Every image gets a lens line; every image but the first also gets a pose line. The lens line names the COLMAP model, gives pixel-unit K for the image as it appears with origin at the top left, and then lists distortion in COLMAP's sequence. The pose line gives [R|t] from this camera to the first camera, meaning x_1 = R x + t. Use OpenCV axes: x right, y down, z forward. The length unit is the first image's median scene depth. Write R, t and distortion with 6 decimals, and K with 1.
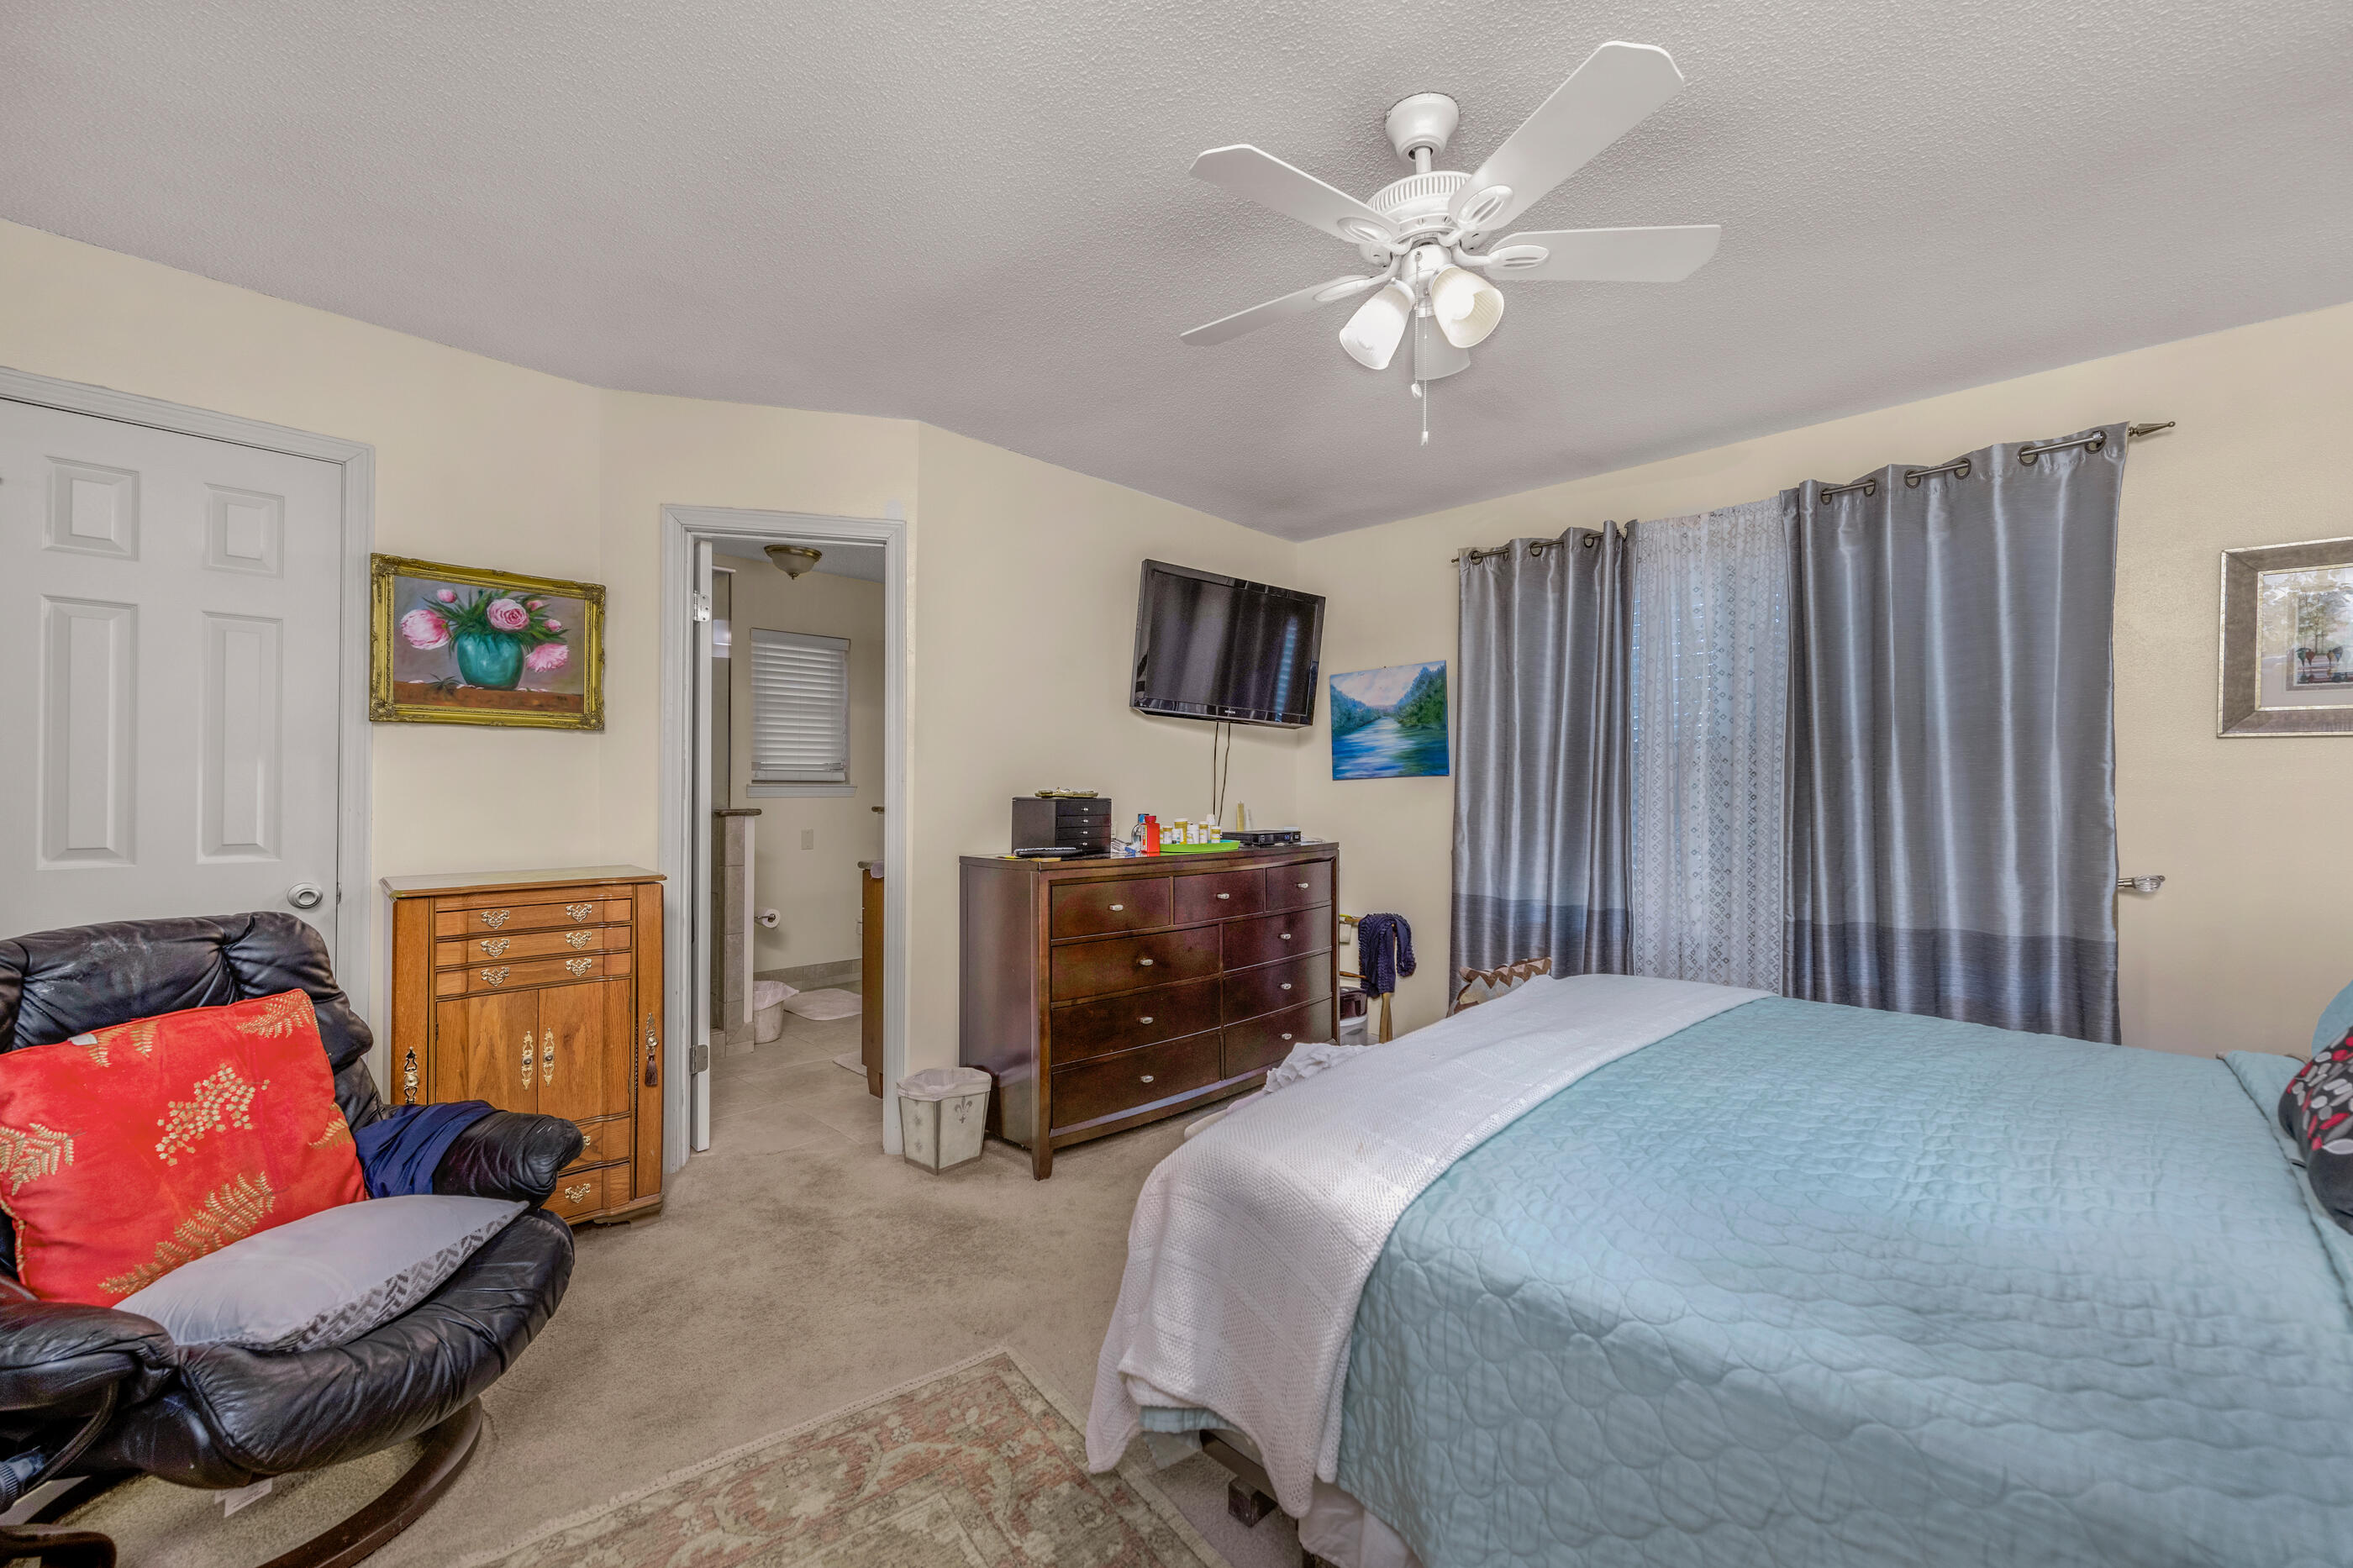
lens RADIAL K [[955.0, 0, 1182.1], [0, 955.0, 794.9], [0, 0, 1]] dist [0.000290, -0.000006]
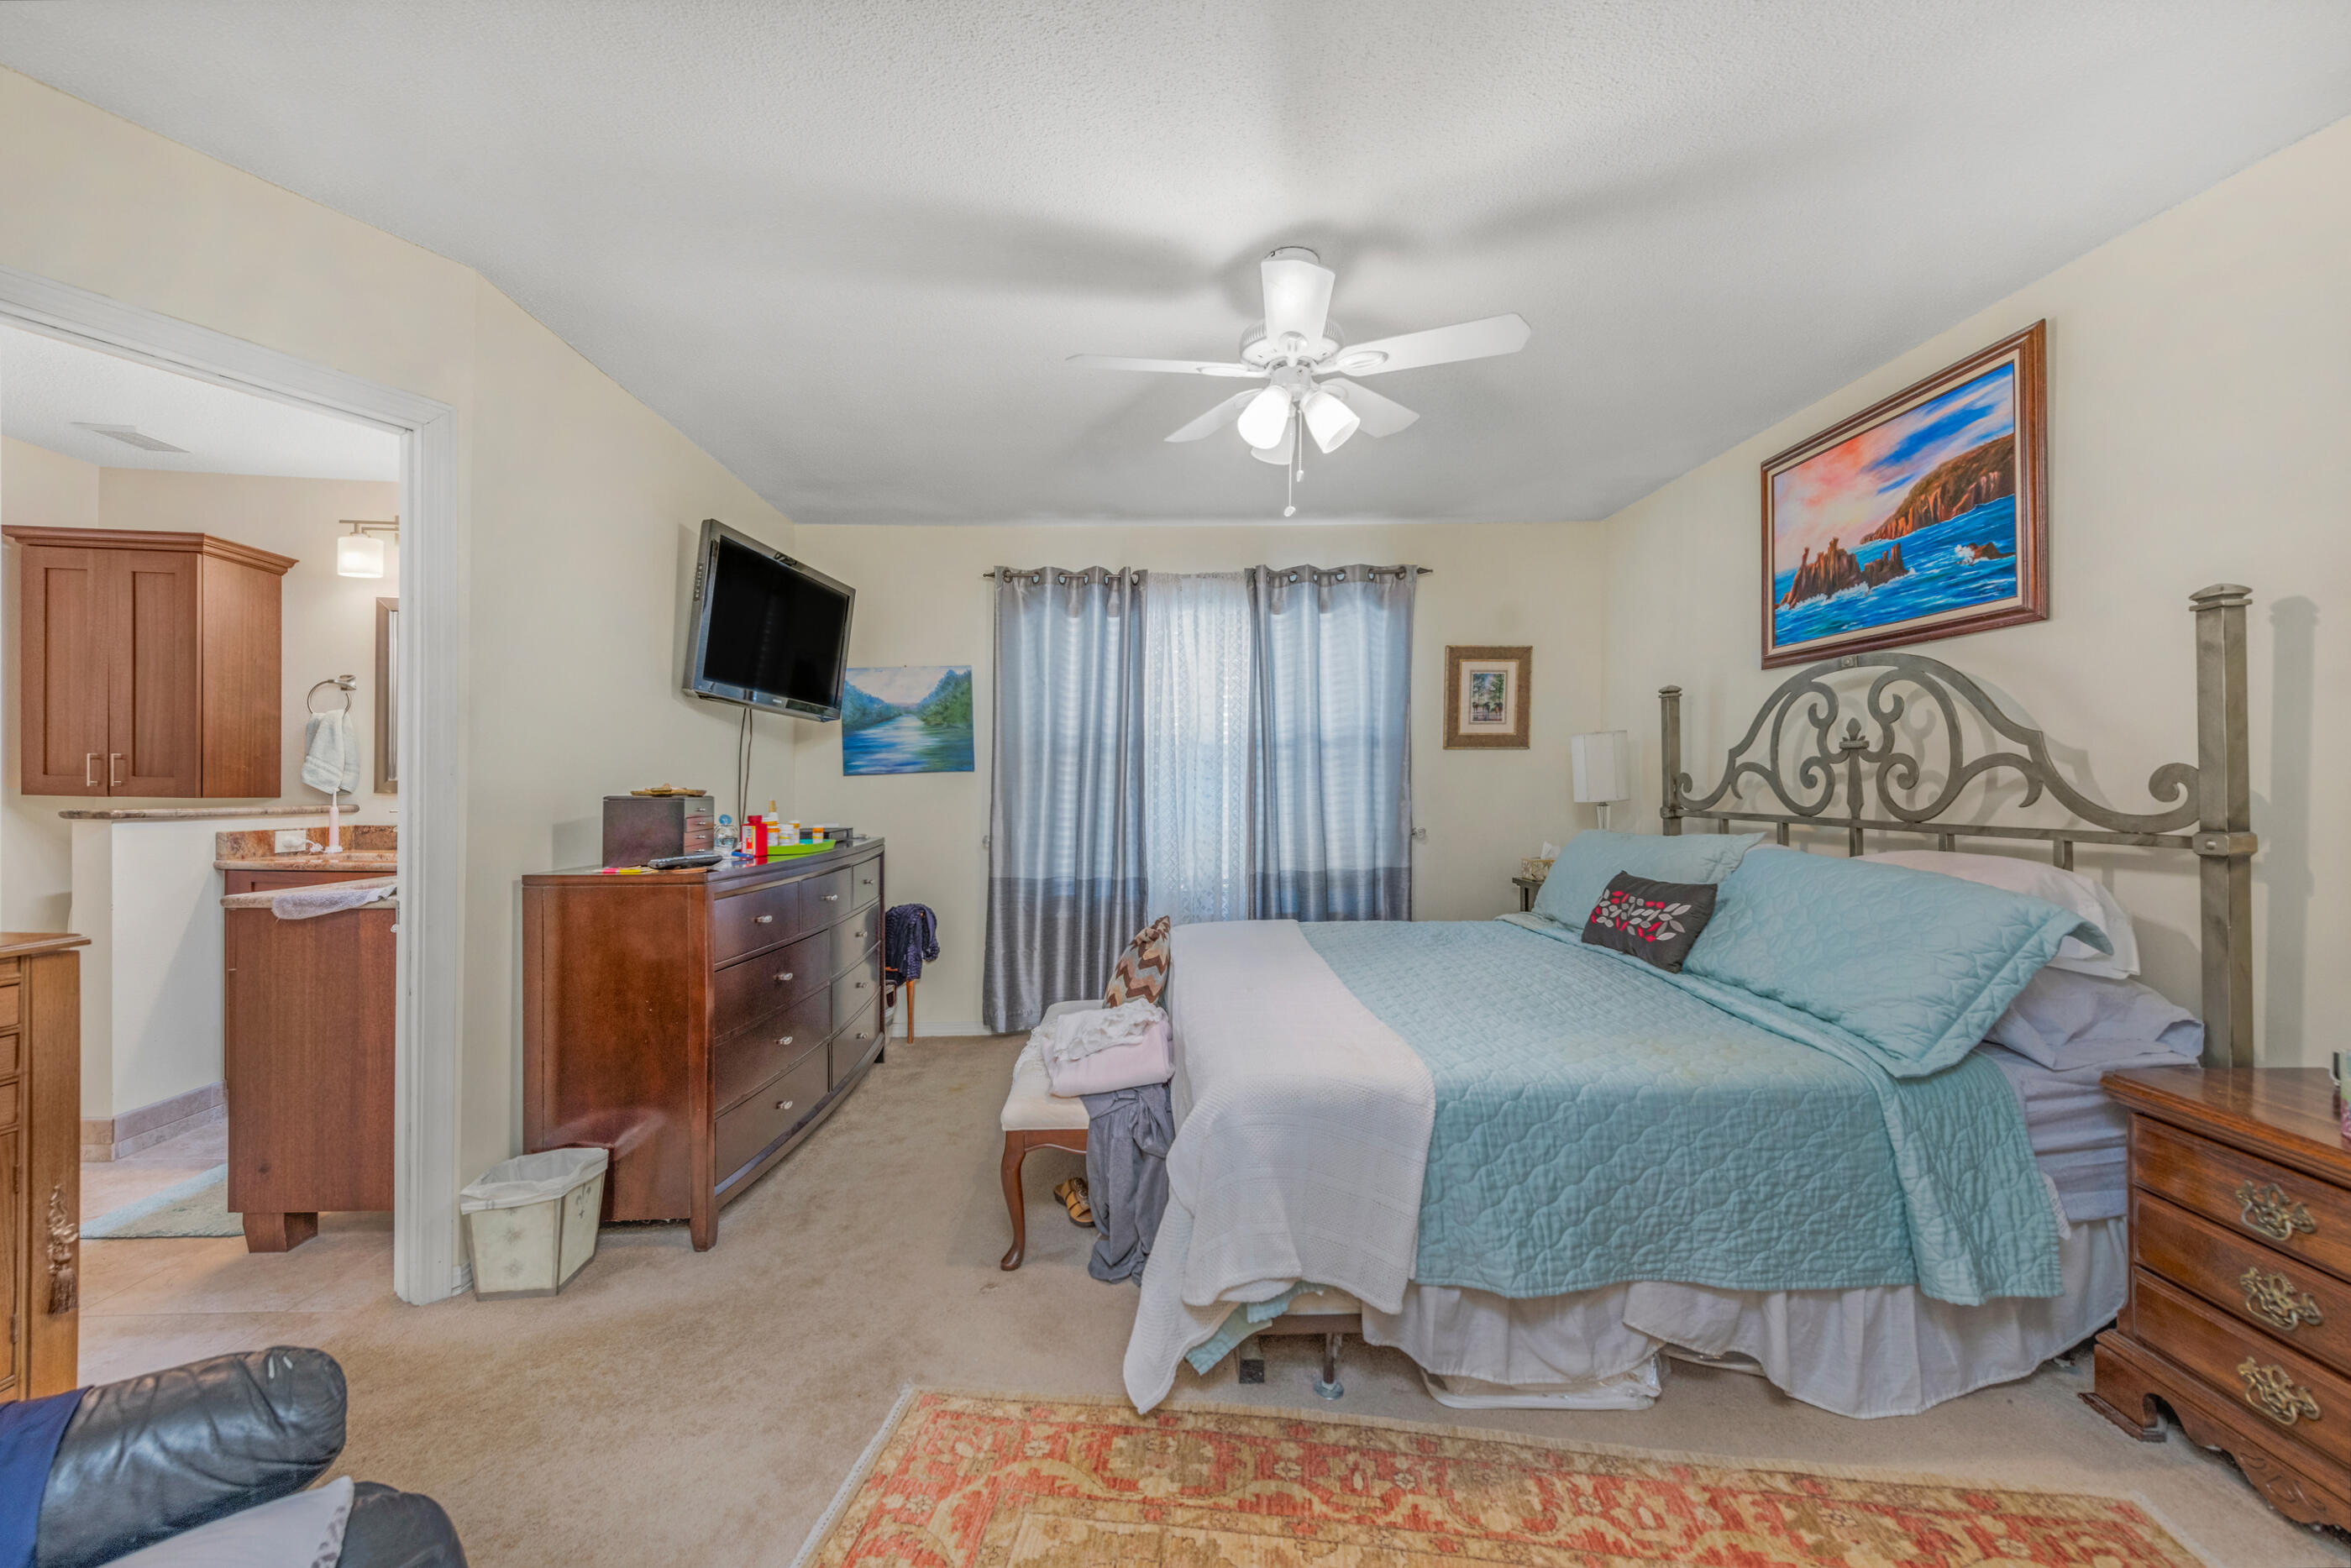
lens RADIAL K [[936.3, 0, 1175.5], [0, 936.3, 784.0], [0, 0, 1]] dist [0.000625, -0.000033]
pose [[0.695270, -0.008143, 0.718703, -0.355250], [0.016982, 0.999843, -0.005100, 0.004184], [-0.718548, 0.015751, 0.695299, 0.100401]]
